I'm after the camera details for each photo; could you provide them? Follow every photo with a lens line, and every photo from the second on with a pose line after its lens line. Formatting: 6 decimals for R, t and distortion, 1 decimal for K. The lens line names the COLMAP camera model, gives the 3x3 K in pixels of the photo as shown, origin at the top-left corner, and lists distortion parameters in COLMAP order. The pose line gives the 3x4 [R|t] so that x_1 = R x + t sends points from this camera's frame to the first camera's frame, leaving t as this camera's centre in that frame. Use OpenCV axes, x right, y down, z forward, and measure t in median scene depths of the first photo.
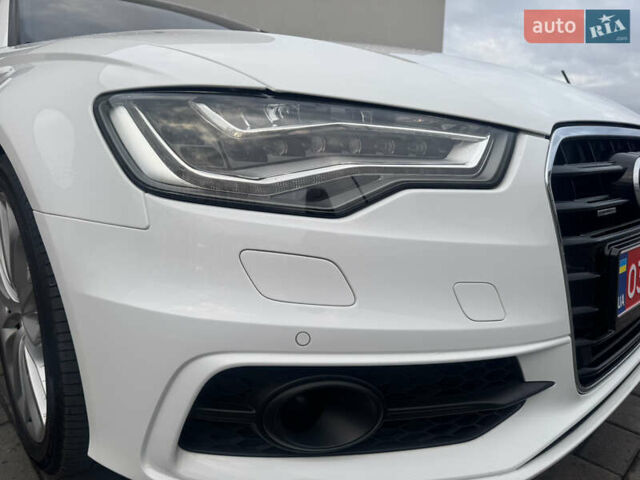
lens RADIAL K [[452.9, 0, 328.3], [0, 452.9, 247.3], [0, 0, 1]] dist [0.002019, 0.000636]
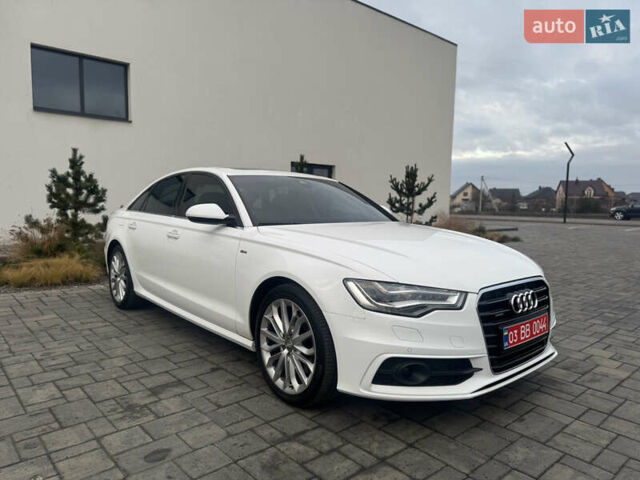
lens RADIAL K [[450.7, 0, 318.4], [0, 450.7, 240.7], [0, 0, 1]] dist [0.029018, -0.033660]
pose [[0.999017, 0.010259, -0.043135, -0.563777], [-0.015806, 0.991351, -0.130285, -0.175142], [0.041426, 0.130839, 0.990538, -2.465414]]
